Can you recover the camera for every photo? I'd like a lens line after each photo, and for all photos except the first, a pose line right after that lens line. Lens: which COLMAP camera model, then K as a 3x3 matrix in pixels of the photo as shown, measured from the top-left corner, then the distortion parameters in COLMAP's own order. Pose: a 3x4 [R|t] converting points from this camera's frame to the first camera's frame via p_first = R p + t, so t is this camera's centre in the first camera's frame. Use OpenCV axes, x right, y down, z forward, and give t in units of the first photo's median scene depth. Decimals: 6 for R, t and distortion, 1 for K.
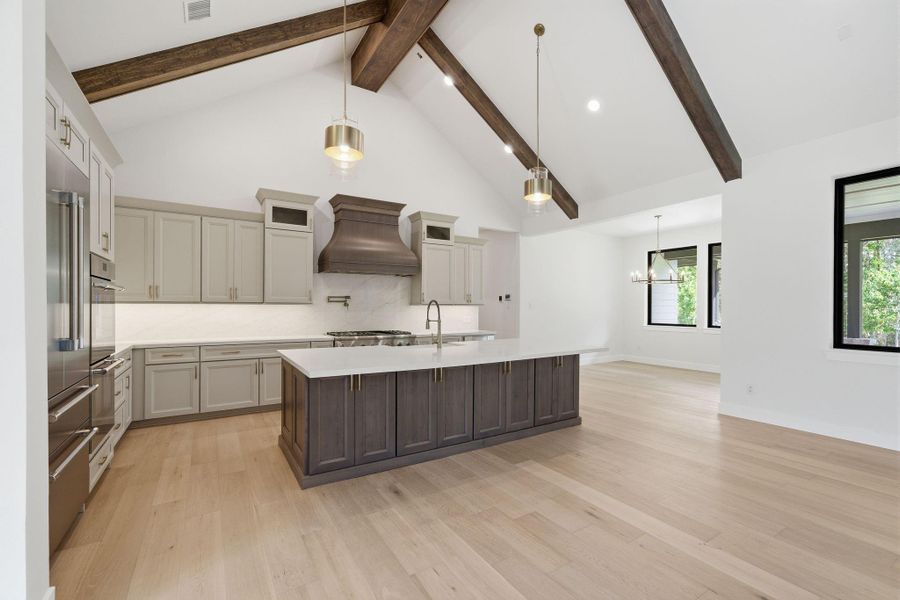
lens RADIAL K [[381.9, 0, 451.1], [0, 381.9, 303.5], [0, 0, 1]] dist [-0.023129, 0.020692]
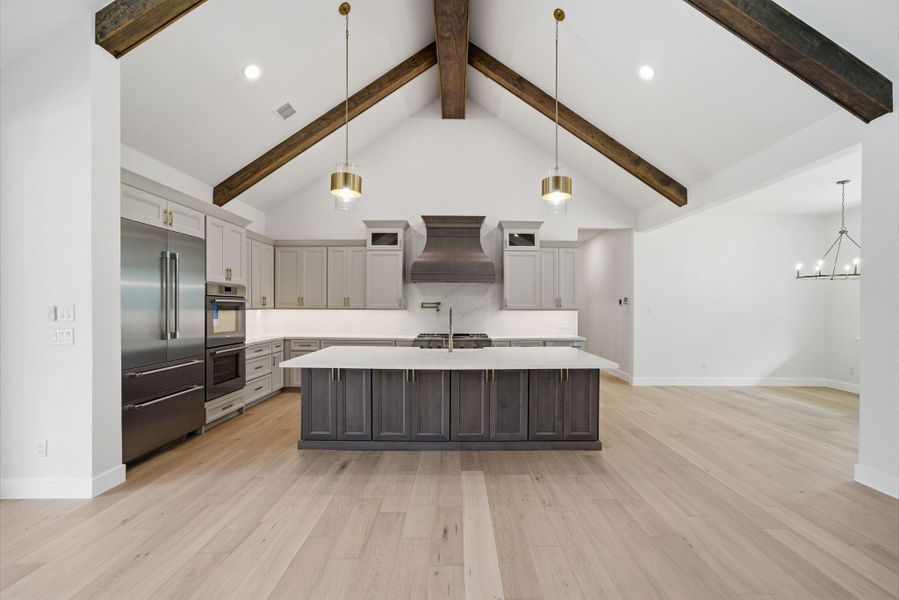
lens RADIAL K [[361.1, 0, 457.6], [0, 361.1, 303.6], [0, 0, 1]] dist [-0.008106, 0.000499]
pose [[0.852179, -0.005898, -0.523218, 0.479102], [0.004394, 0.999982, -0.004116, -0.014584], [0.523233, 0.001209, 0.852189, 0.124665]]
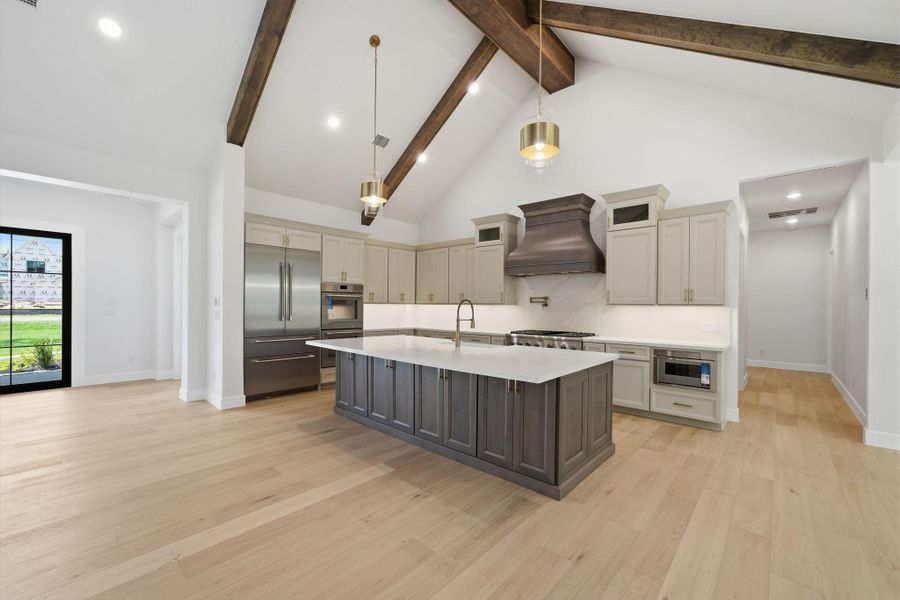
lens RADIAL K [[355.6, 0, 469.4], [0, 355.6, 302.7], [0, 0, 1]] dist [-0.018612, 0.015718]
pose [[0.307576, -0.008711, -0.951484, 0.810573], [-0.001390, 0.999953, -0.009604, 0.008804], [0.951522, 0.004276, 0.307550, 0.672156]]
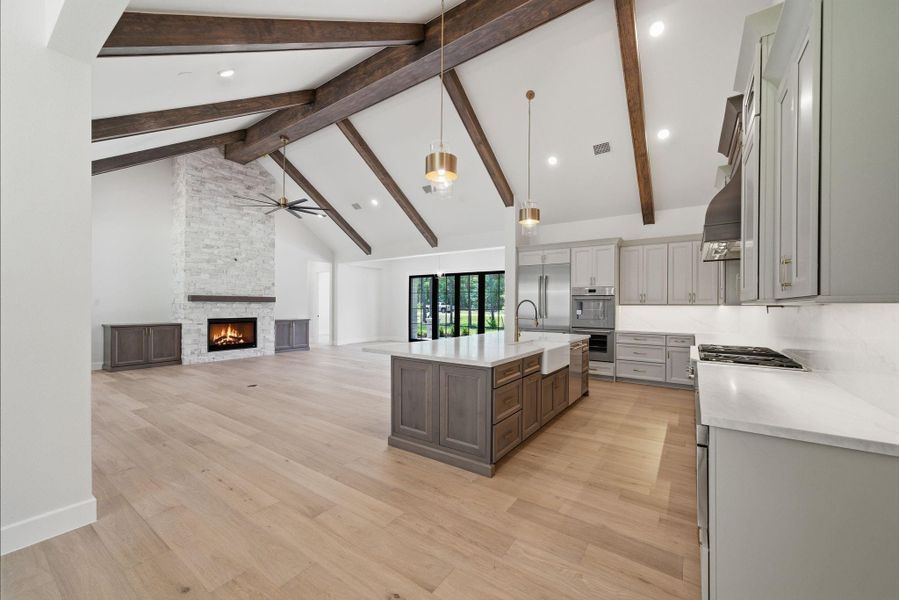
lens RADIAL K [[355.2, 0, 468.9], [0, 355.2, 302.7], [0, 0, 1]] dist [-0.018612, 0.015718]
pose [[-0.902169, -0.019864, -0.430925, 0.508530], [-0.013612, 0.999753, -0.017585, 0.020411], [0.431167, -0.009999, -0.902217, 1.720028]]
